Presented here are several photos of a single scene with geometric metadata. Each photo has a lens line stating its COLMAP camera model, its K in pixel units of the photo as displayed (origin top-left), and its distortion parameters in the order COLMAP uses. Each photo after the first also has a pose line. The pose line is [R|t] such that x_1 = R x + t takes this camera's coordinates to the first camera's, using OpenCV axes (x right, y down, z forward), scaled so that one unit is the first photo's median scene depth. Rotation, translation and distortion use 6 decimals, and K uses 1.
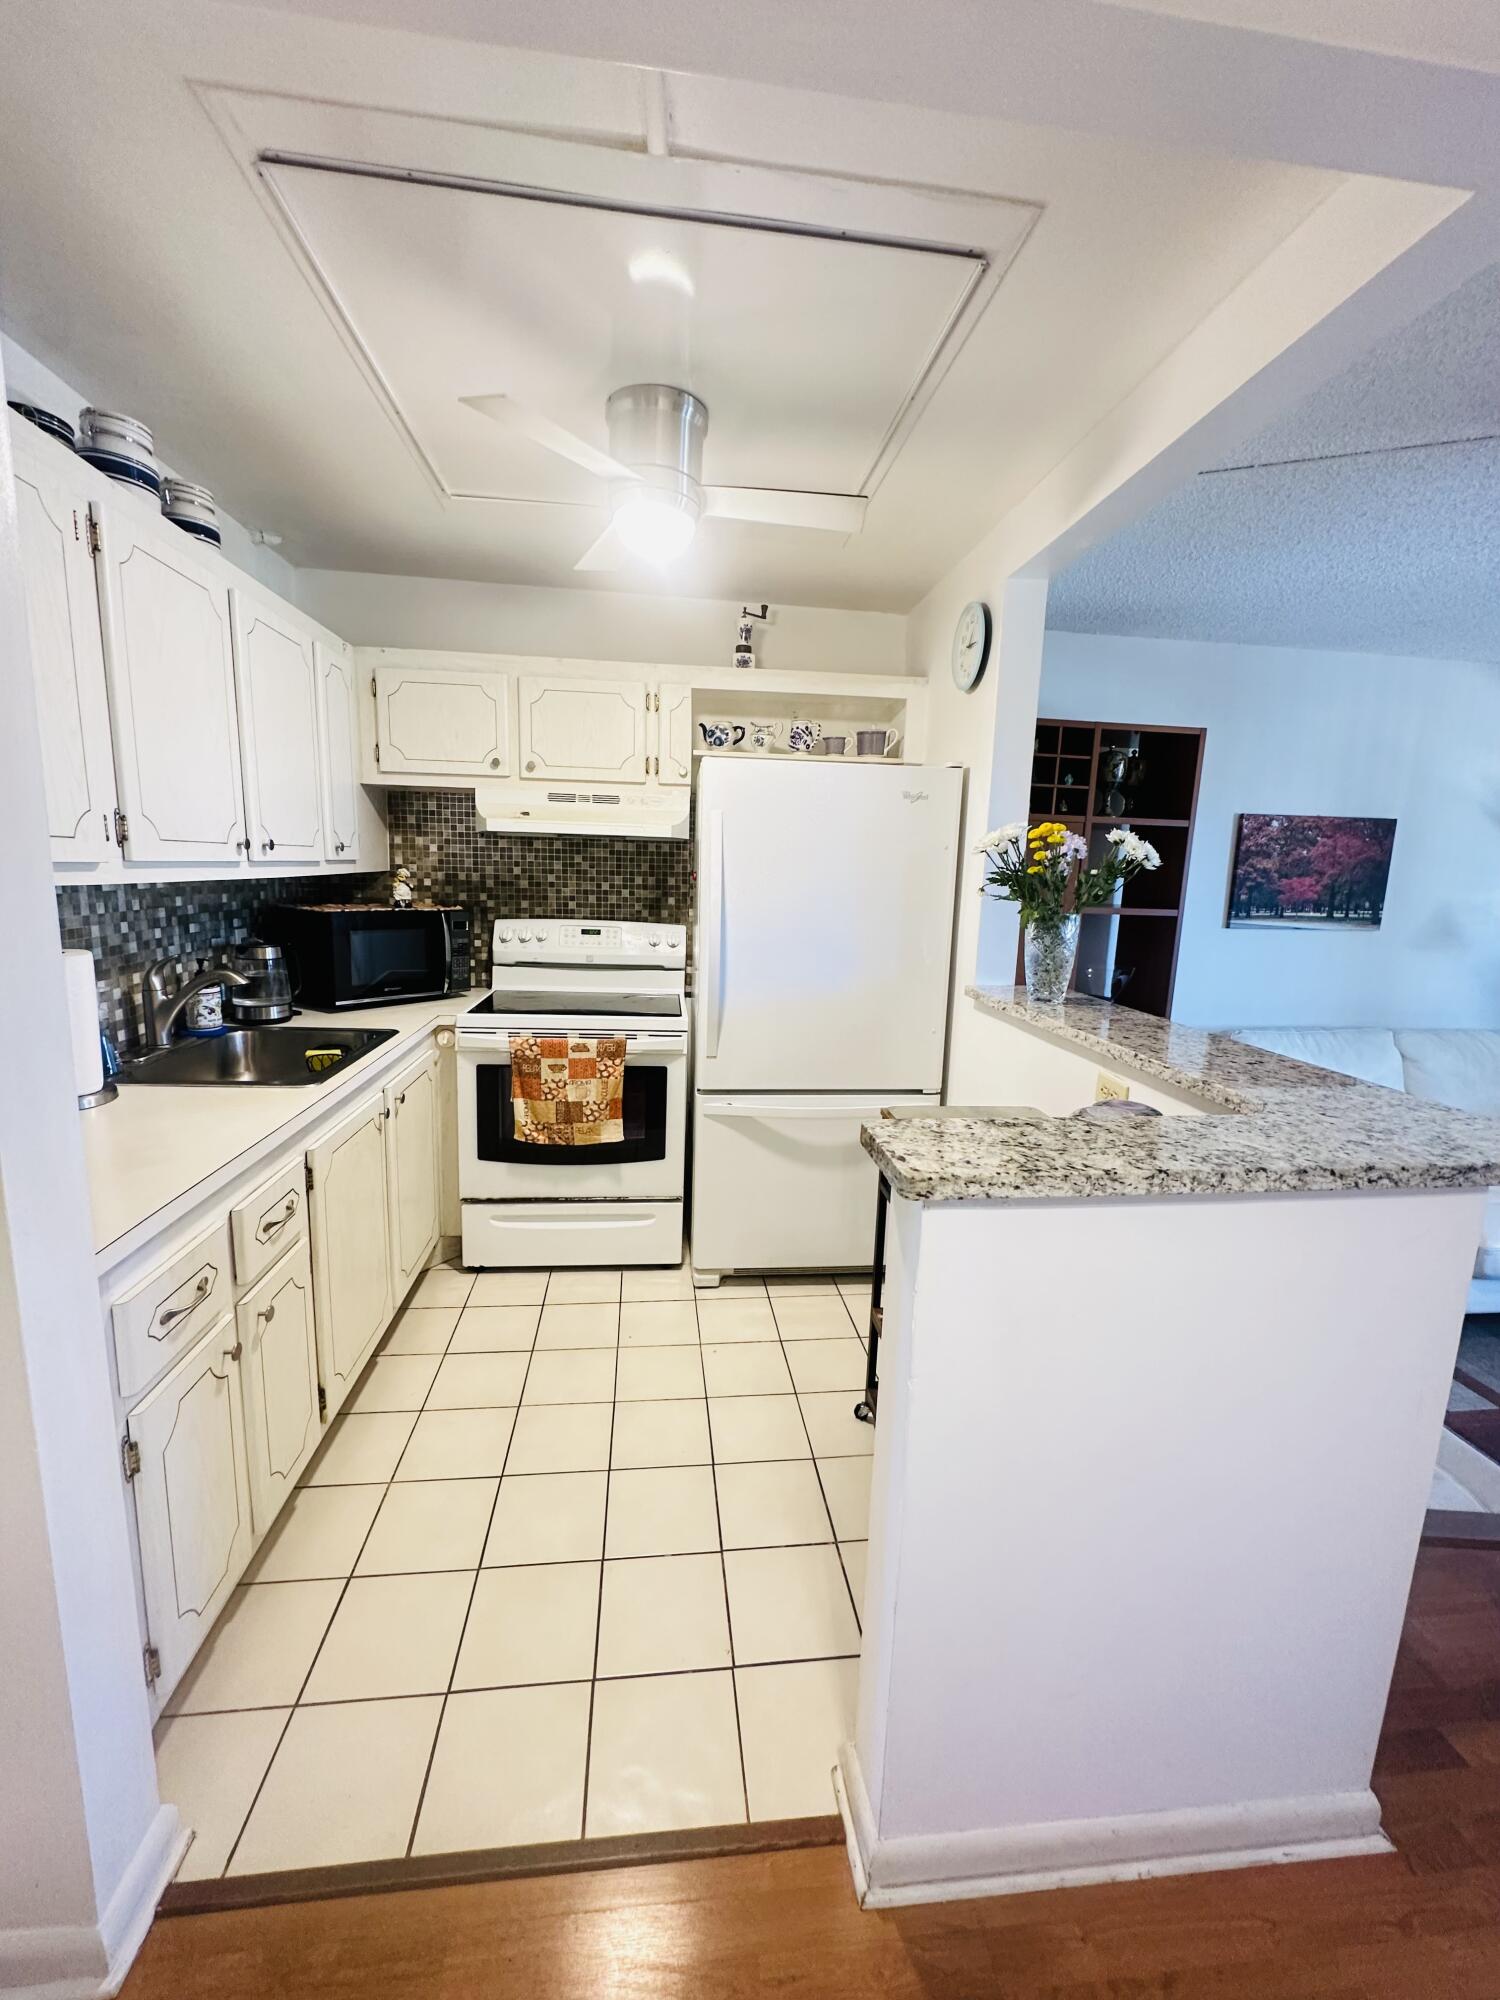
lens RADIAL K [[799.2, 0, 750.0], [0, 799.2, 1000.0], [0, 0, 1]] dist [-0.002870, 0.000708]
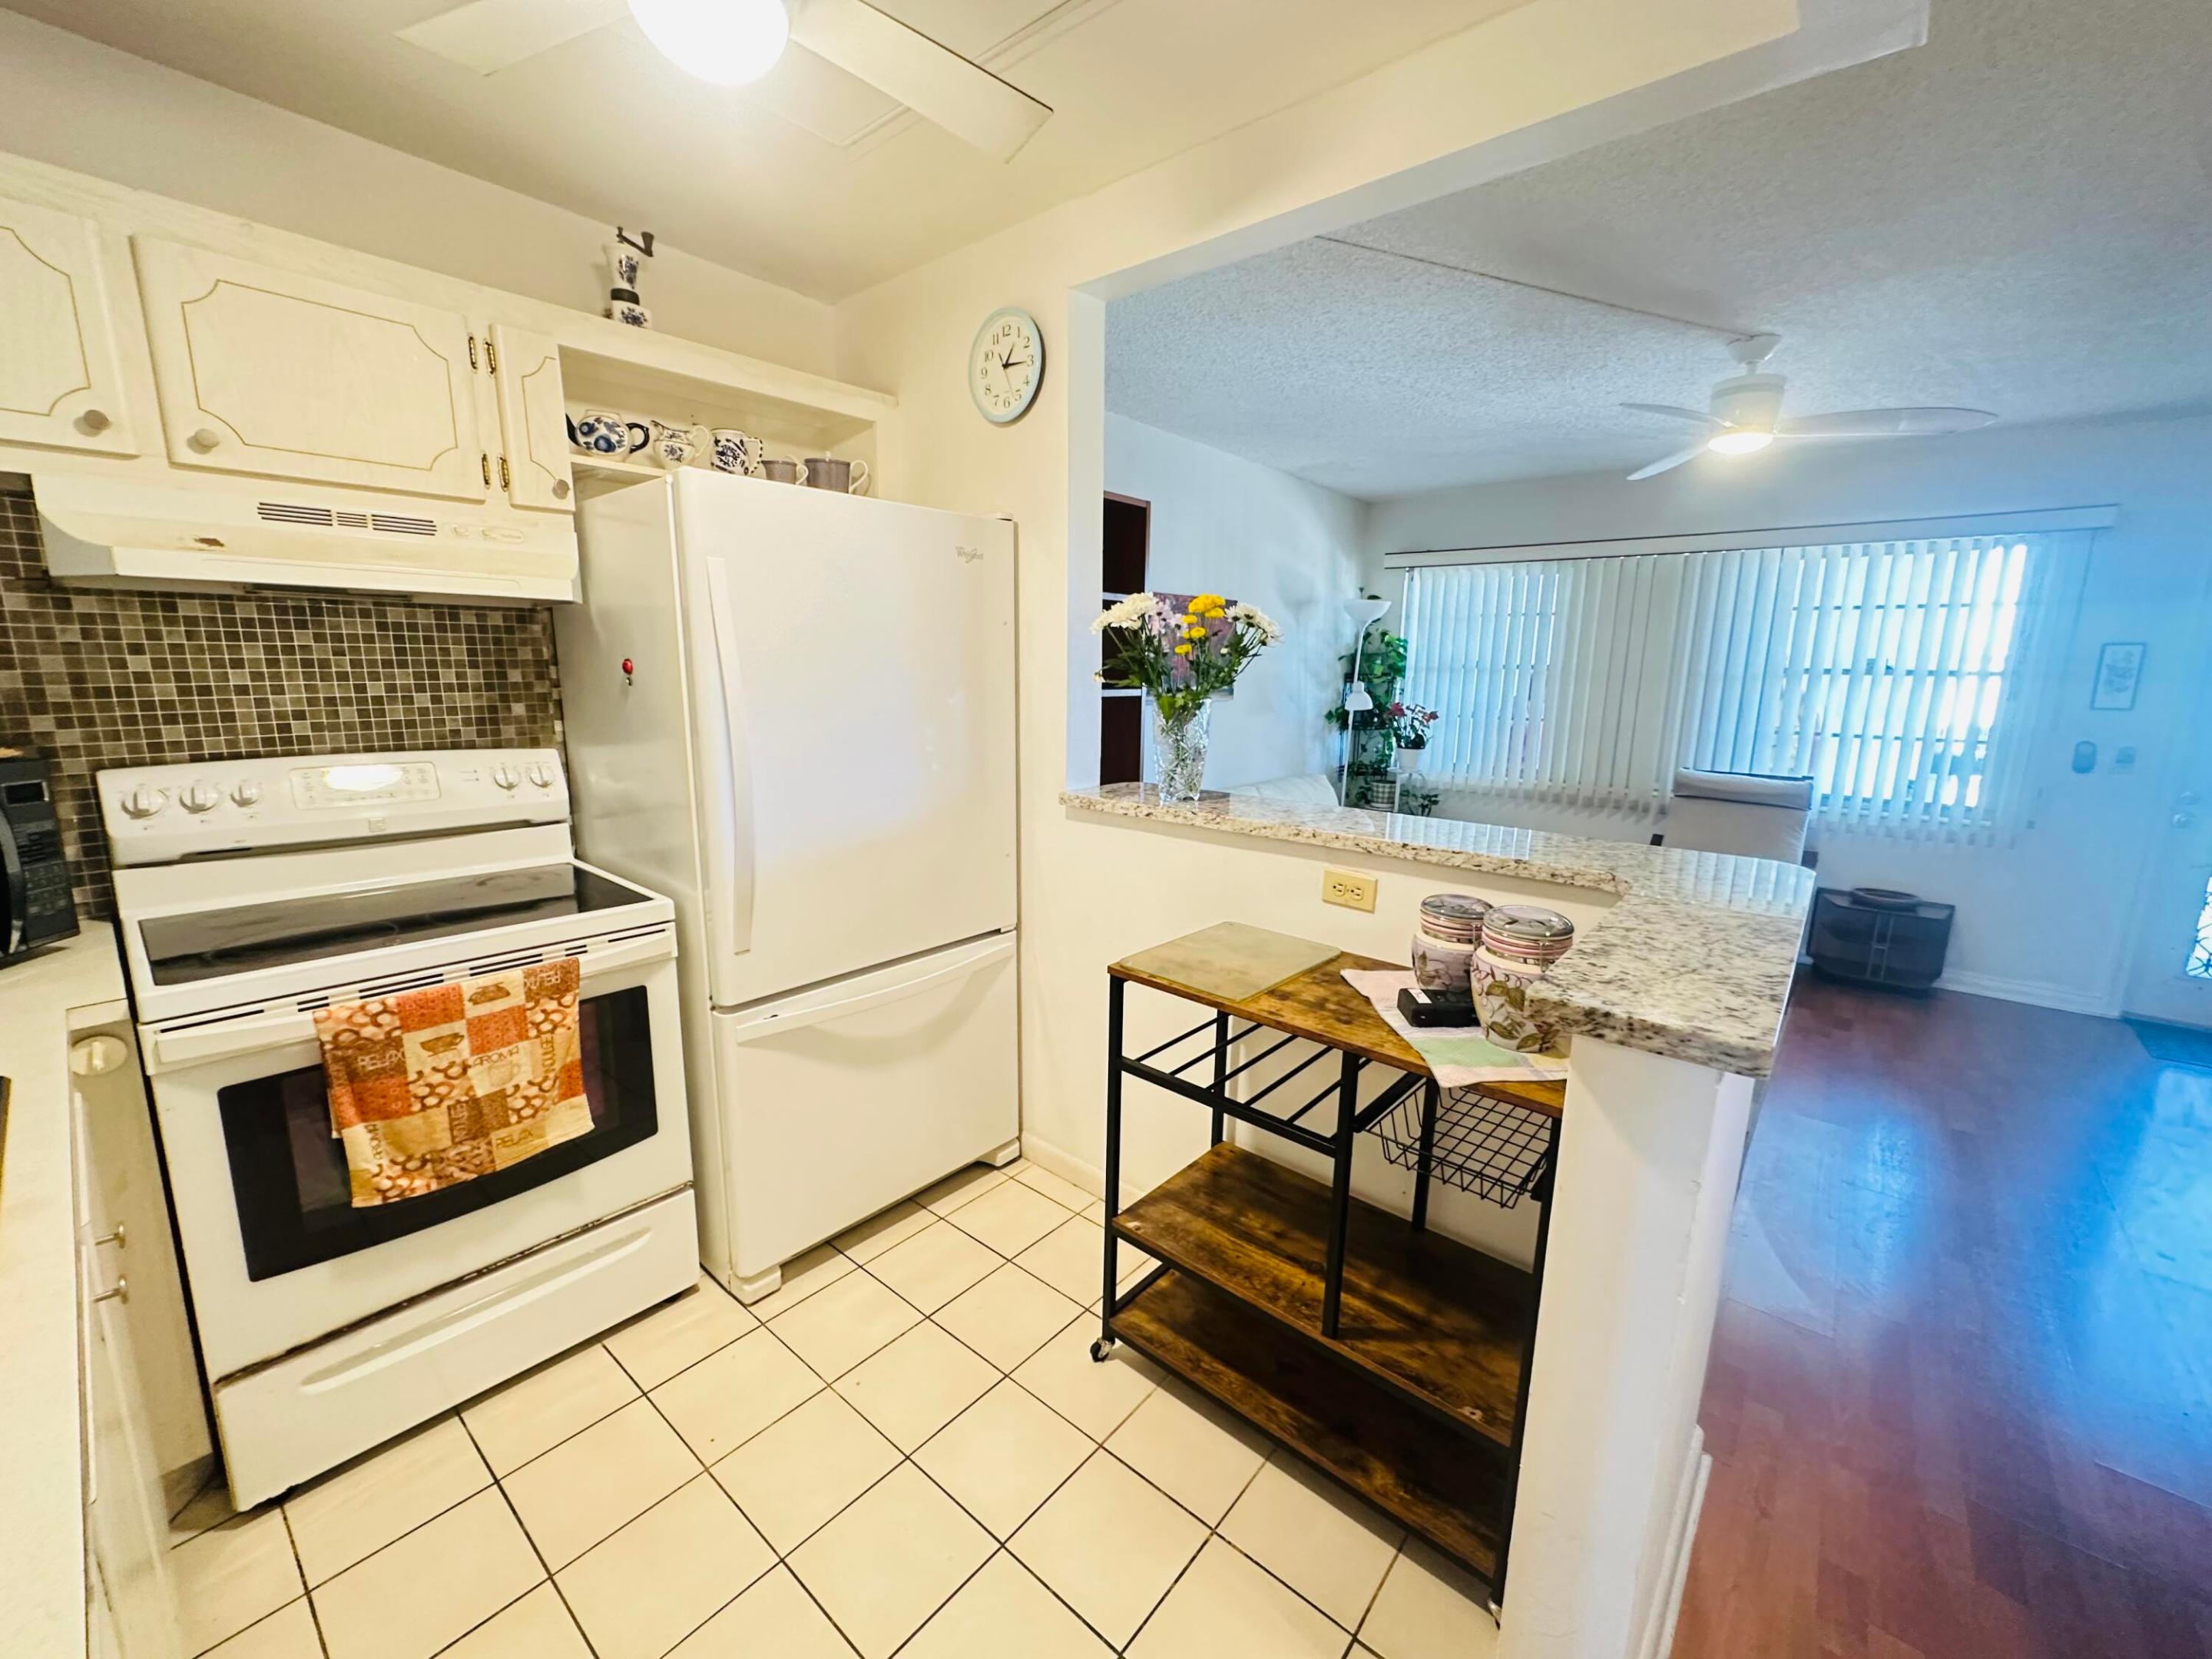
lens RADIAL K [[884.0, 0, 1106.0], [0, 884.0, 829.5], [0, 0, 1]] dist [-0.002870, 0.000708]
pose [[0.731159, -0.146895, 0.666204, -0.274219], [0.120060, 0.989008, 0.086306, -0.047829], [-0.671559, 0.016881, 0.740758, 0.268271]]
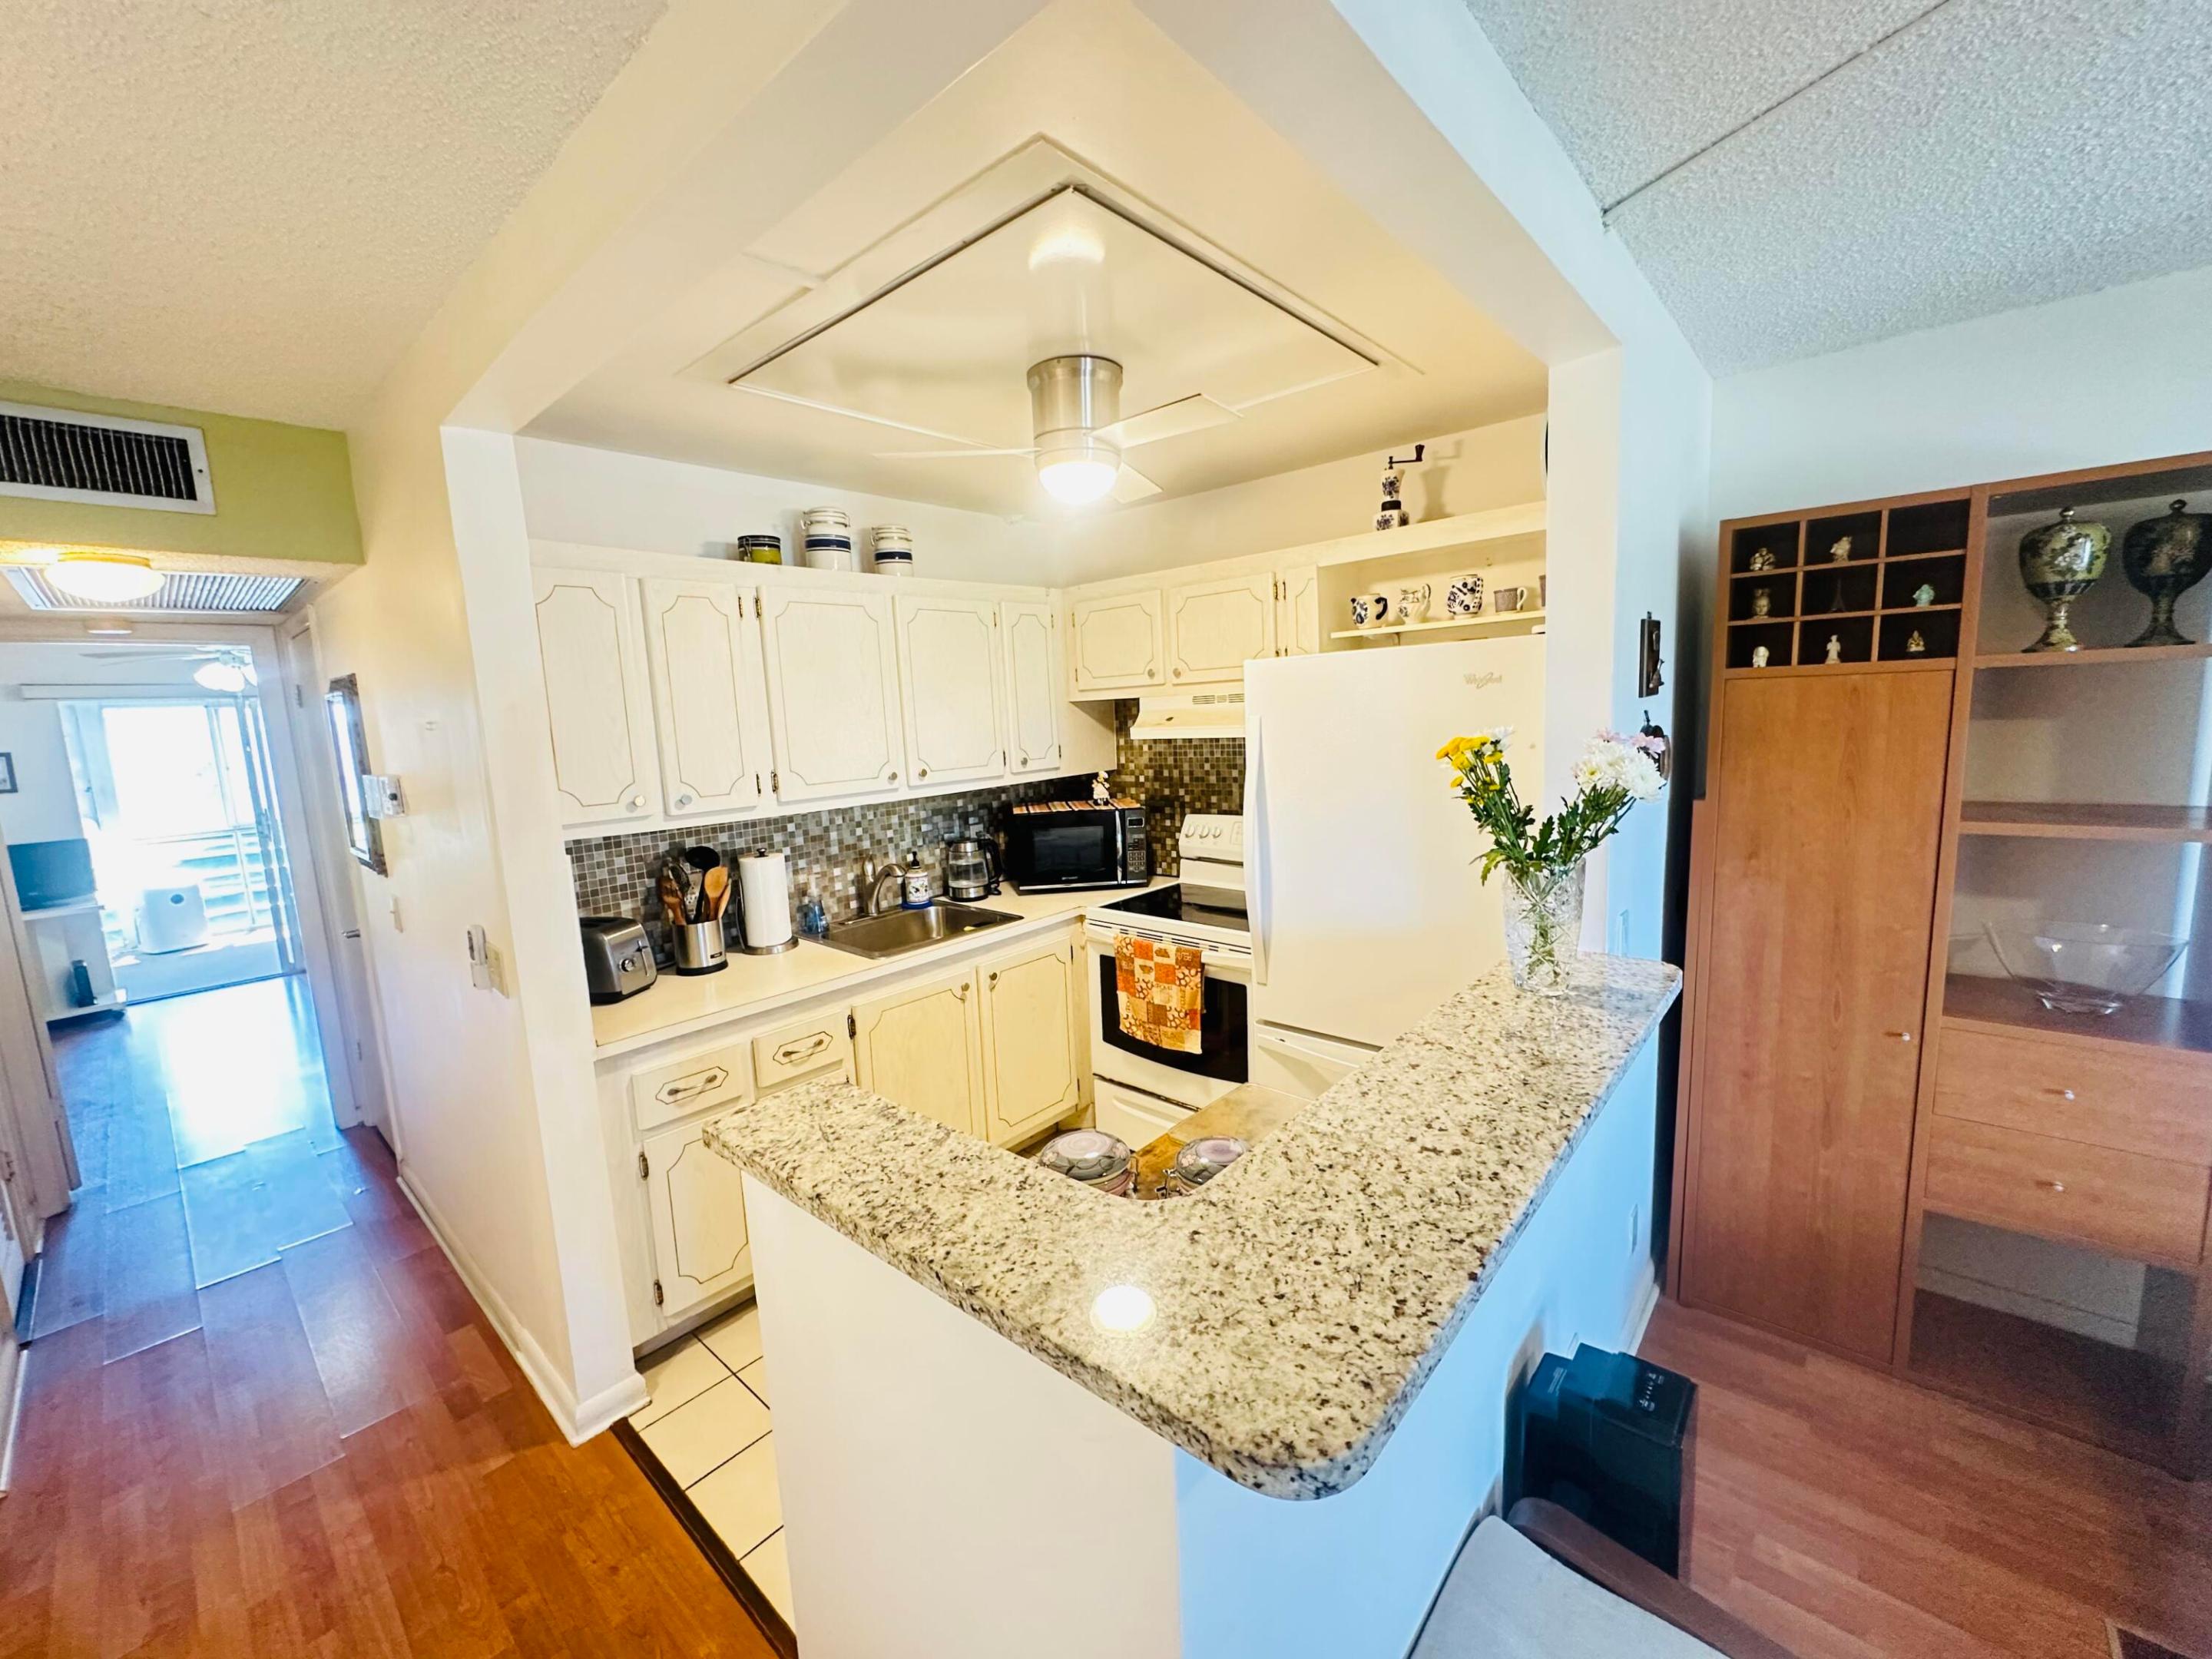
lens RADIAL K [[884.0, 0, 1106.0], [0, 884.0, 829.5], [0, 0, 1]] dist [-0.002870, 0.000708]
pose [[0.665131, 0.038929, -0.745711, 0.542895], [-0.054879, 0.998488, 0.003176, -0.091478], [0.744707, 0.038812, 0.666262, 0.182893]]
